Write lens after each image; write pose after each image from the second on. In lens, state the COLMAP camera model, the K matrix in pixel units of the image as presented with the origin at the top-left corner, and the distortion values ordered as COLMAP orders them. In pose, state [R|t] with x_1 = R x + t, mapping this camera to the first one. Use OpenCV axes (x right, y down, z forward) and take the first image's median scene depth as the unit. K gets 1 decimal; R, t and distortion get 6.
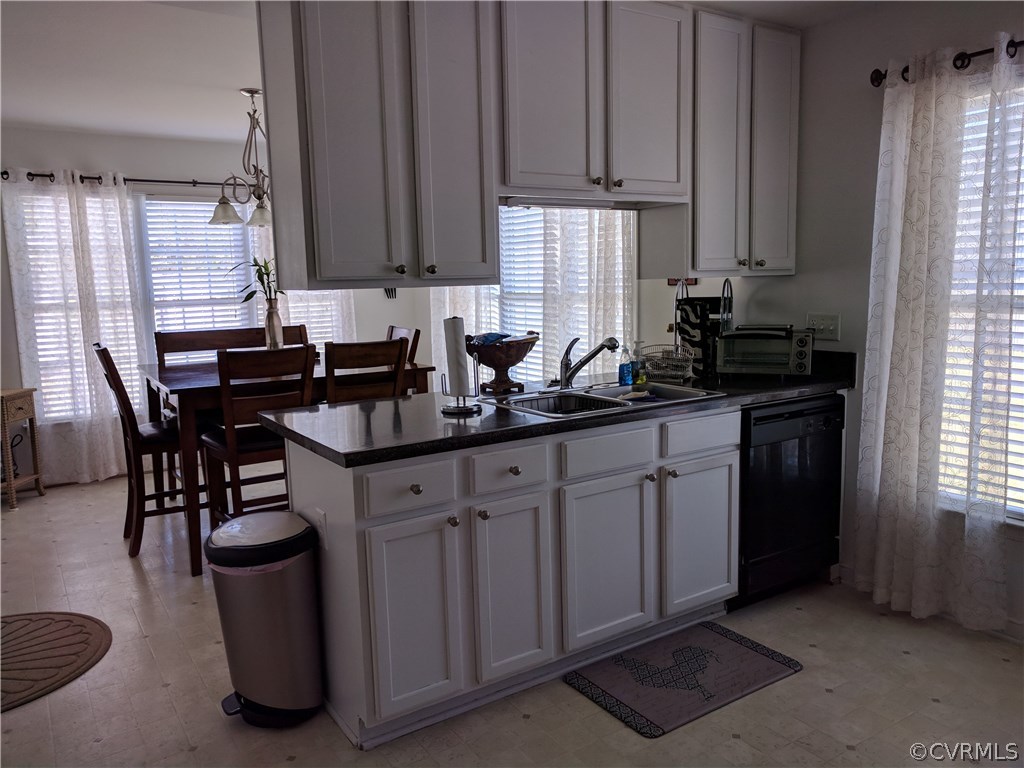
lens RADIAL K [[814.8, 0, 501.5], [0, 814.8, 387.3], [0, 0, 1]] dist [-0.006050, 0.050354]
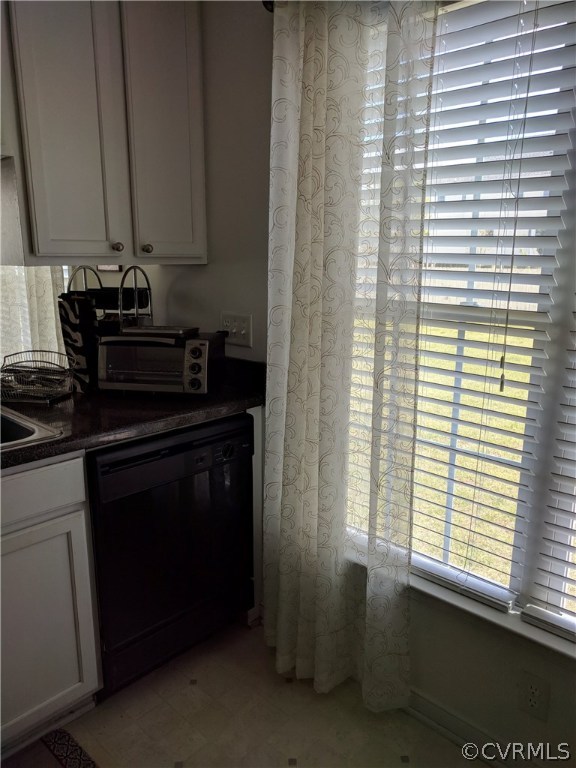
lens RADIAL K [[611.1, 0, 300.5], [0, 611.1, 398.1], [0, 0, 1]] dist [-0.006050, 0.050354]
pose [[0.967706, -0.025746, 0.250764, 0.341374], [0.002807, 0.995810, 0.091407, -0.069844], [-0.252067, -0.087751, 0.963723, 0.433484]]
